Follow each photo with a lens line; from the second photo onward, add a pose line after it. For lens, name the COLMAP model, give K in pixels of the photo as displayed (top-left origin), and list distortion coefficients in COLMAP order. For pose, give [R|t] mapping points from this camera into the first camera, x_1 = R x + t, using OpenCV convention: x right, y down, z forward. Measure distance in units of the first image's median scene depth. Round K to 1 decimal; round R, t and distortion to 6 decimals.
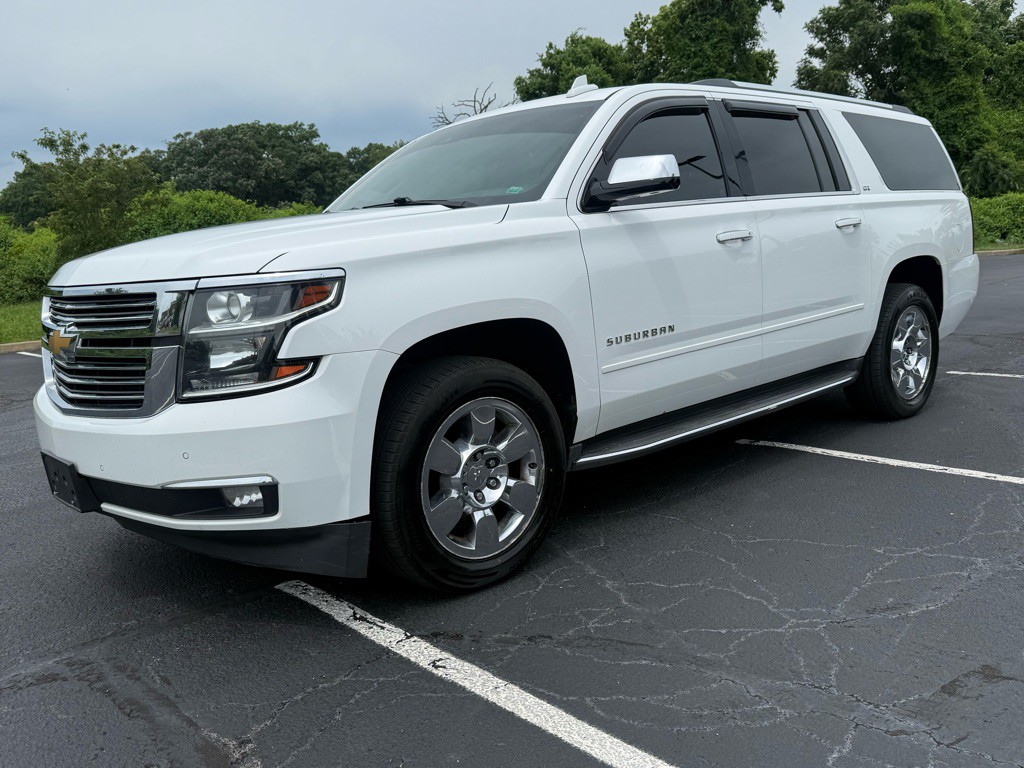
lens RADIAL K [[910.5, 0, 517.2], [0, 910.5, 383.6], [0, 0, 1]] dist [0.062585, -0.103807]
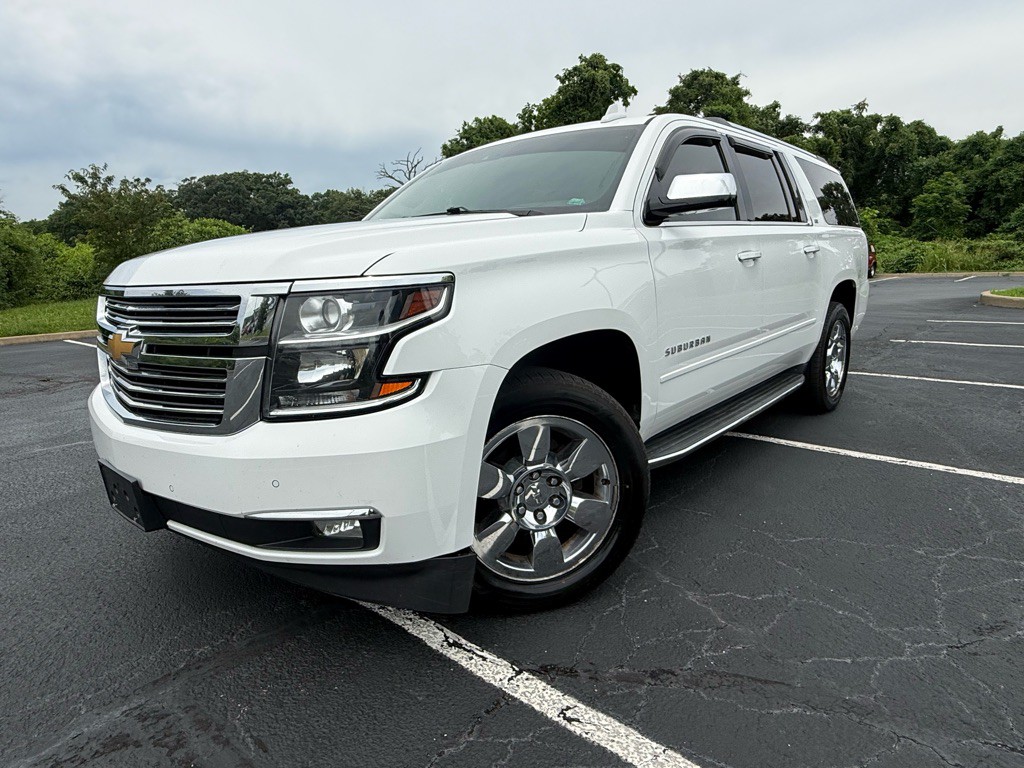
lens RADIAL K [[631.7, 0, 487.8], [0, 631.7, 387.6], [0, 0, 1]] dist [-0.006444, 0.003687]
pose [[0.995408, 0.008657, 0.095332, -0.167159], [-0.012194, 0.999257, 0.036574, -0.028688], [-0.094945, -0.037569, 0.994773, 0.292561]]
